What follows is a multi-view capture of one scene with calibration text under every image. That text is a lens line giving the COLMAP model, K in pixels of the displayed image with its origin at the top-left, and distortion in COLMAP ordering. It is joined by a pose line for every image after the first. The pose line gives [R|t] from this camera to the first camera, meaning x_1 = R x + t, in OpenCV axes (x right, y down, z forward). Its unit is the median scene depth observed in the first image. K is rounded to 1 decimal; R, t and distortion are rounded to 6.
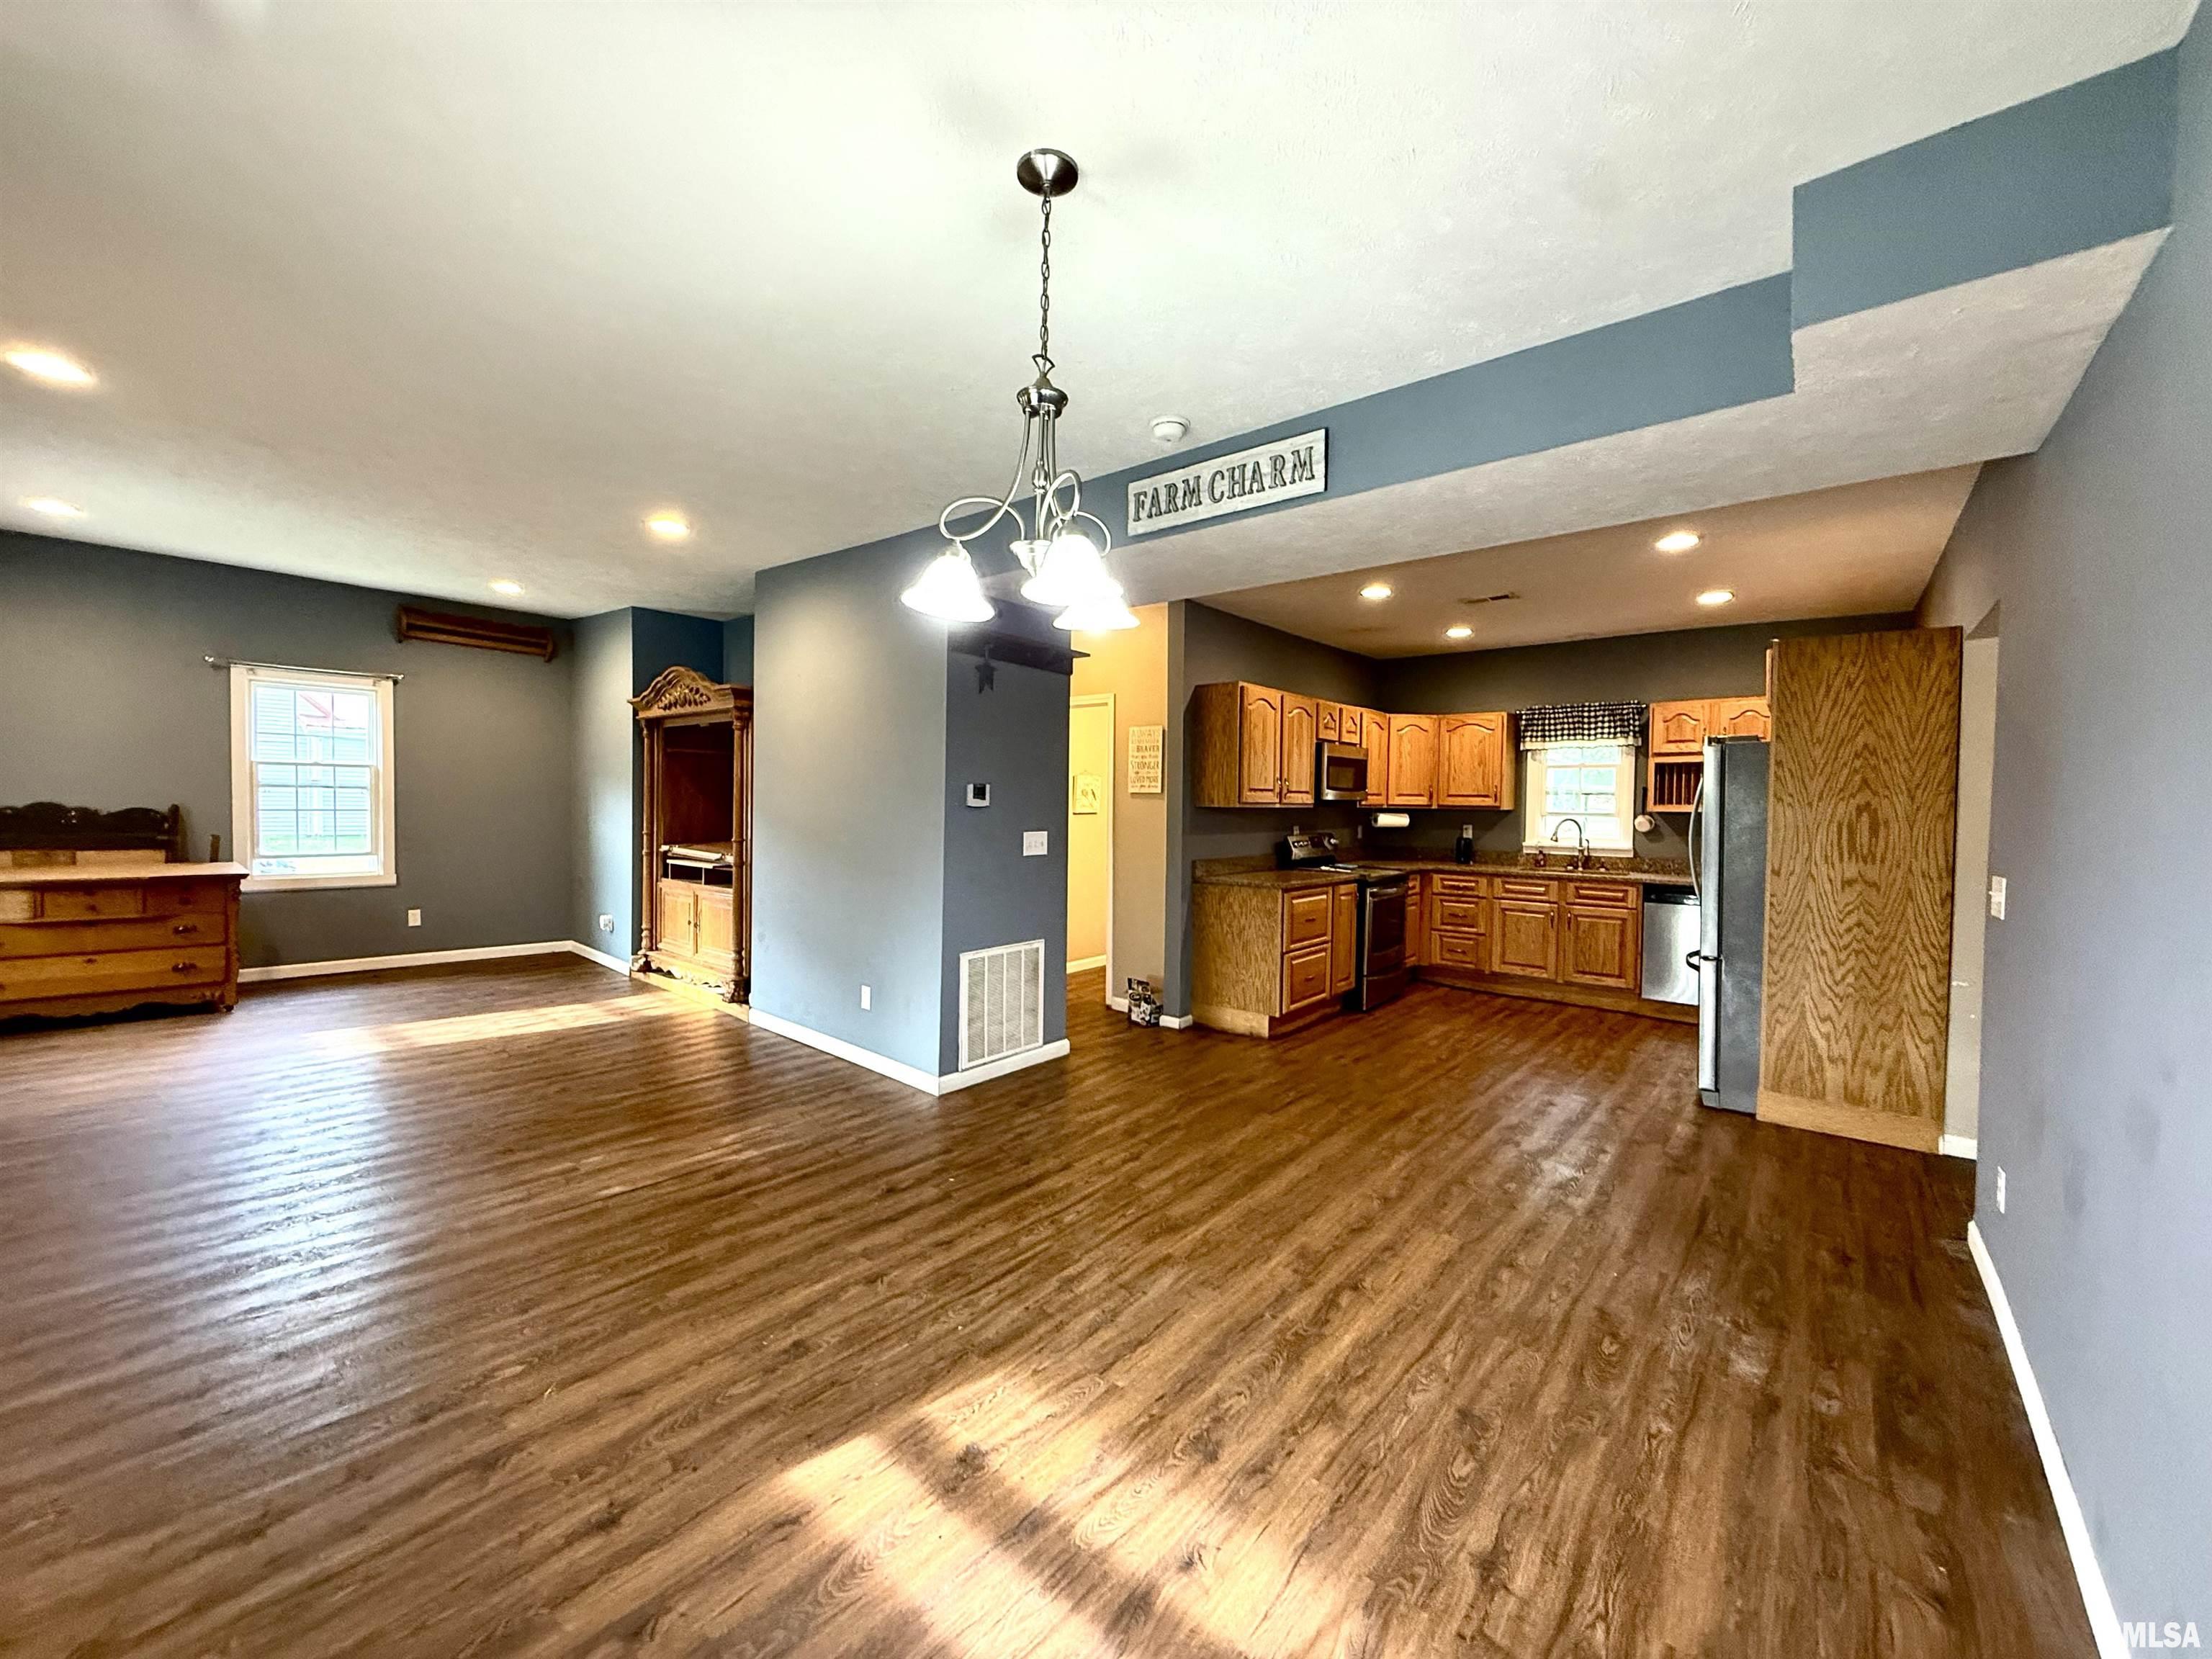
lens RADIAL K [[888.1, 0, 1106.0], [0, 888.1, 829.5], [0, 0, 1]] dist [0.001734, 0.000292]
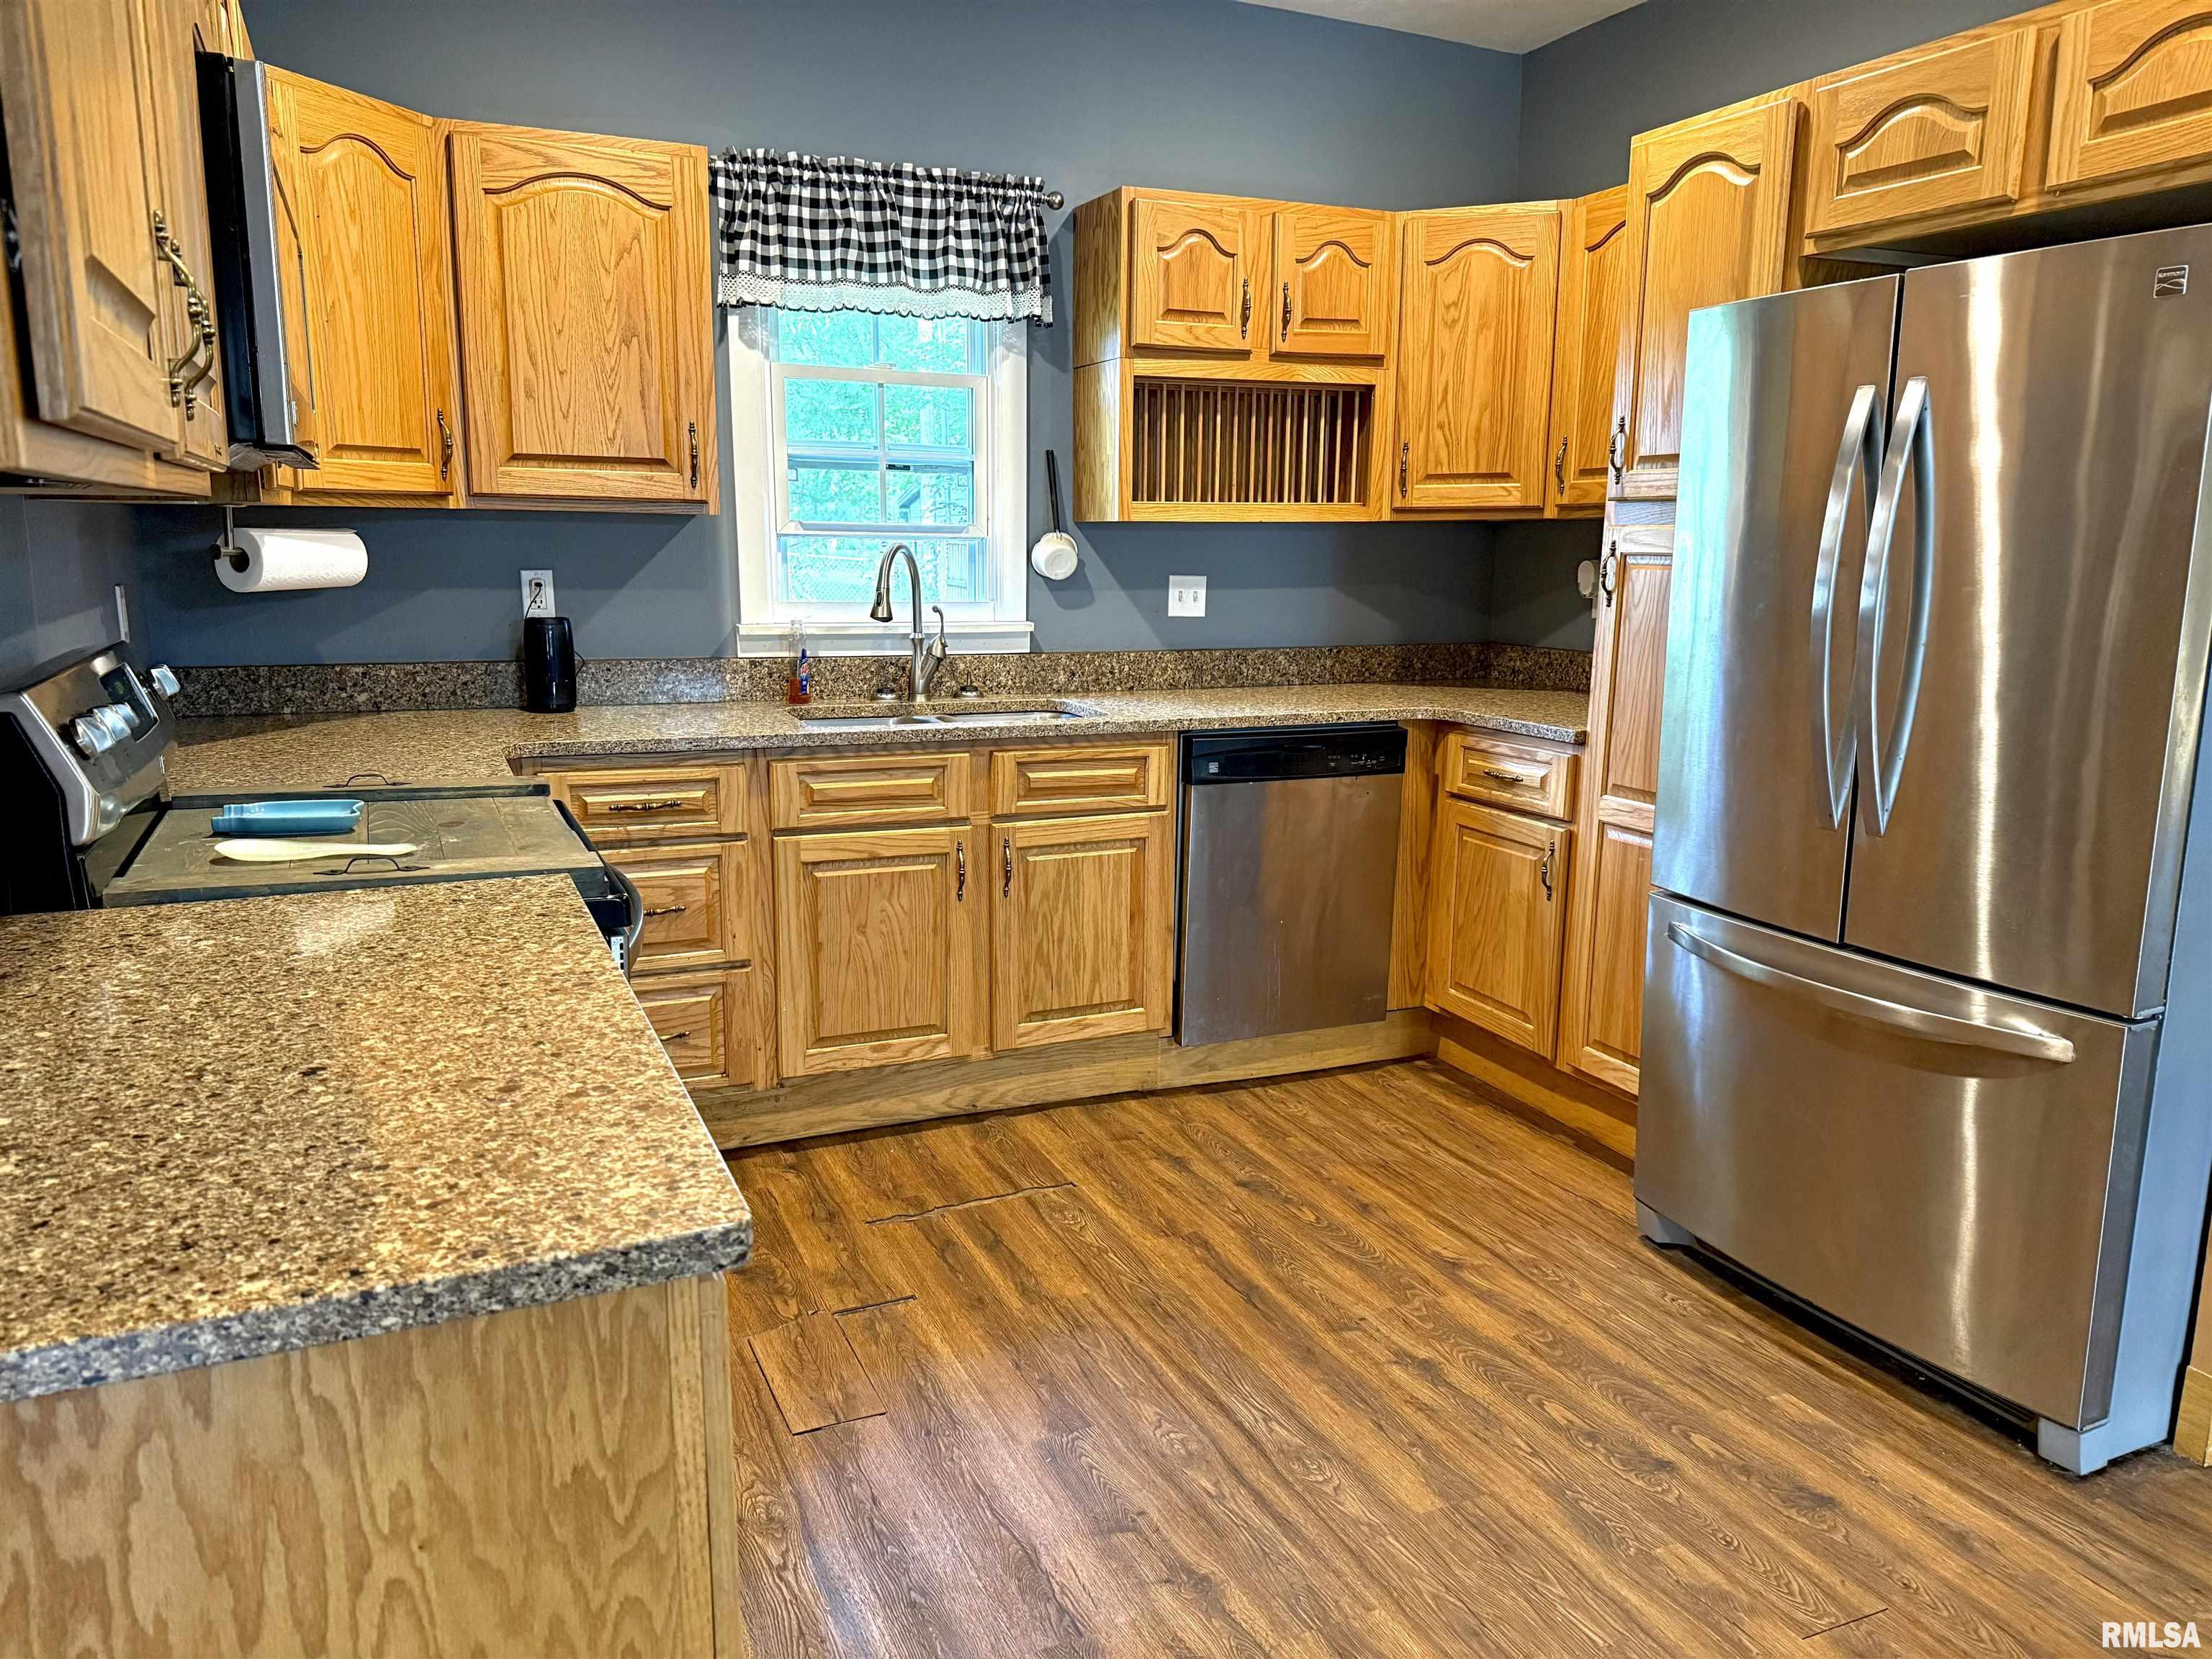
lens RADIAL K [[1538.4, 0, 1106.0], [0, 1538.4, 829.5], [0, 0, 1]] dist [0.163057, -0.312028]
pose [[0.442624, -0.177584, 0.878947, 0.096738], [0.025121, 0.982265, 0.185808, -0.027635], [-0.896355, -0.060164, 0.439235, 1.408594]]
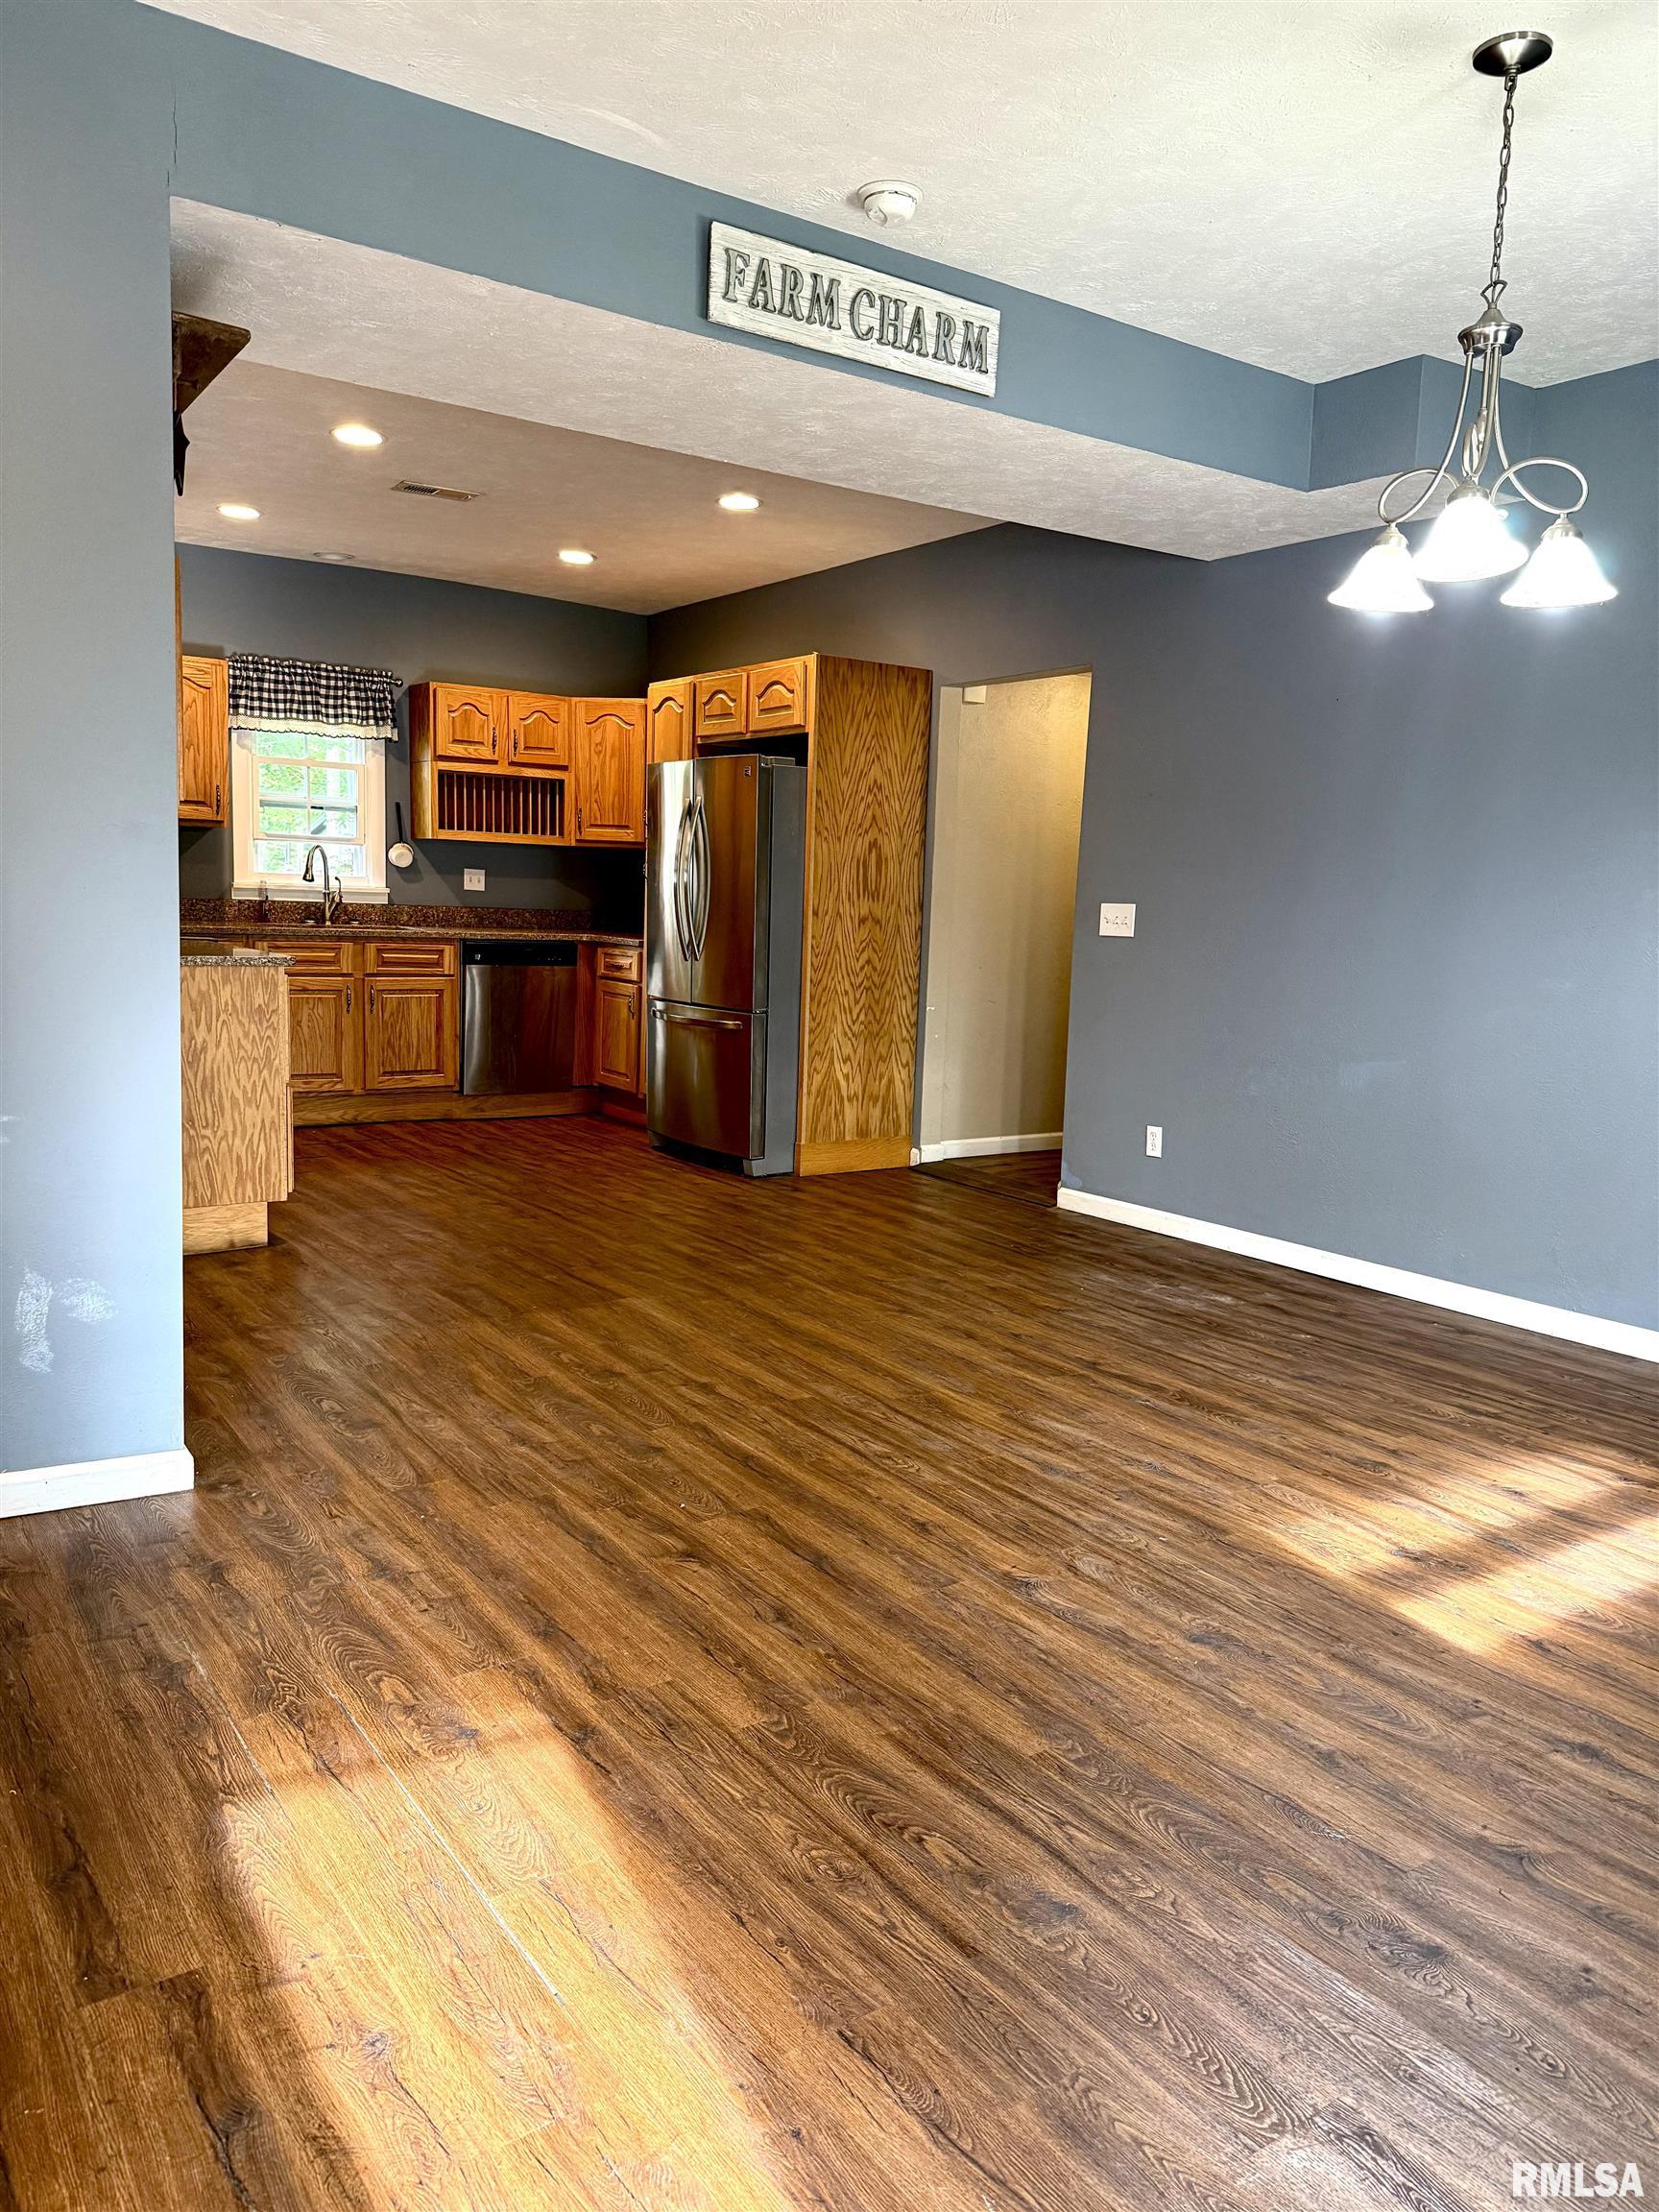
lens RADIAL K [[1538.4, 0, 829.5], [0, 1538.4, 1106.0], [0, 0, 1]] dist [0.163057, -0.312028]
pose [[0.264036, -0.138768, 0.954478, -1.027517], [-0.005275, 0.989373, 0.145301, 0.017162], [-0.964498, -0.043400, 0.260499, 0.686070]]
